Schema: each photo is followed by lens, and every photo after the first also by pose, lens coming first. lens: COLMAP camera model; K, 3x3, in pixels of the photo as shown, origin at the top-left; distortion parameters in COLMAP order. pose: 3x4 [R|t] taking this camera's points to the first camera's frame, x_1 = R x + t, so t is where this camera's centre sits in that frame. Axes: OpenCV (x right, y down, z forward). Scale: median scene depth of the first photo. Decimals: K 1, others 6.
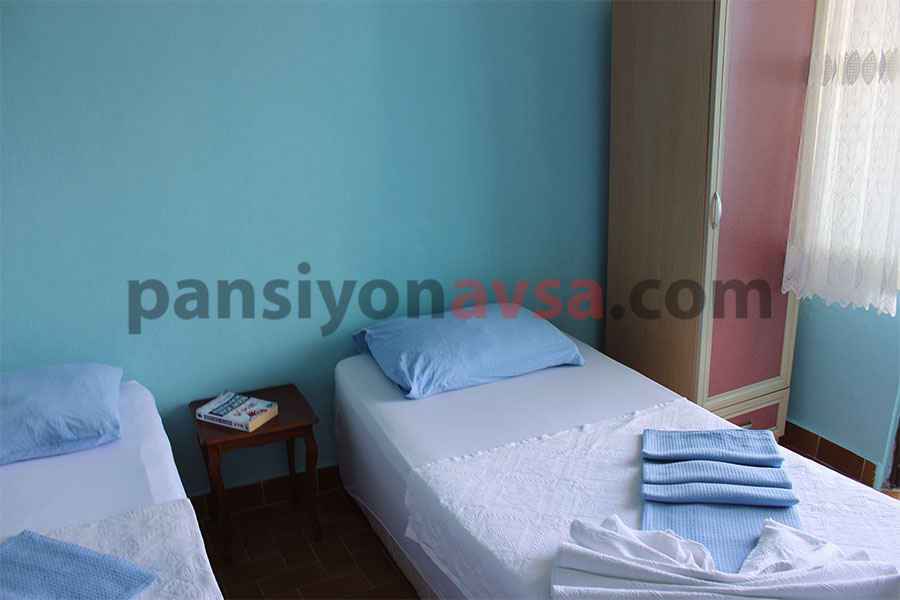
lens RADIAL K [[736.0, 0, 450.0], [0, 736.0, 300.0], [0, 0, 1]] dist [-0.207153, 0.214022]
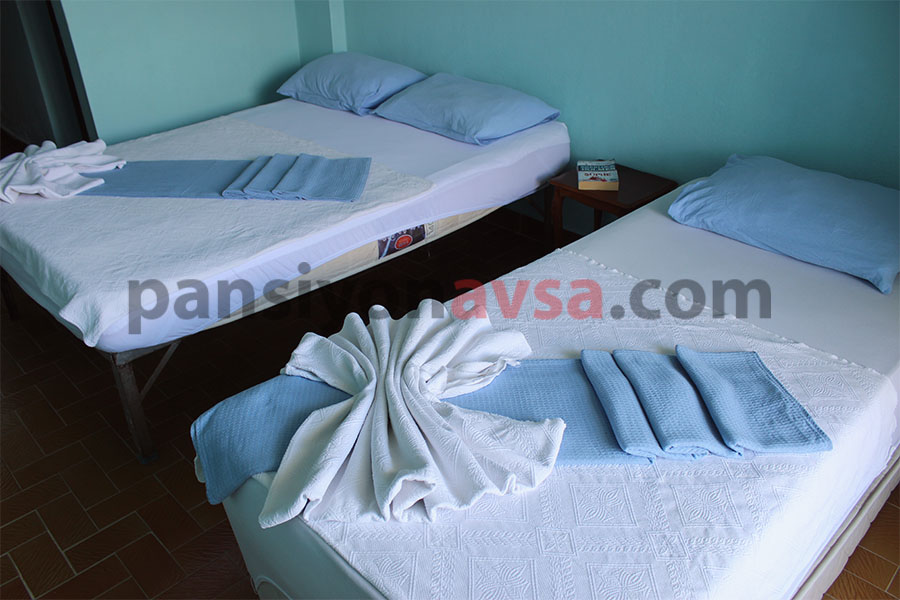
lens RADIAL K [[736.0, 0, 450.0], [0, 736.0, 300.0], [0, 0, 1]] dist [-0.207153, 0.214022]
pose [[0.331537, 0.487222, -0.807897, 0.683865], [-0.257869, 0.870519, 0.419166, -0.101350], [0.907517, 0.069362, 0.414249, 0.322778]]
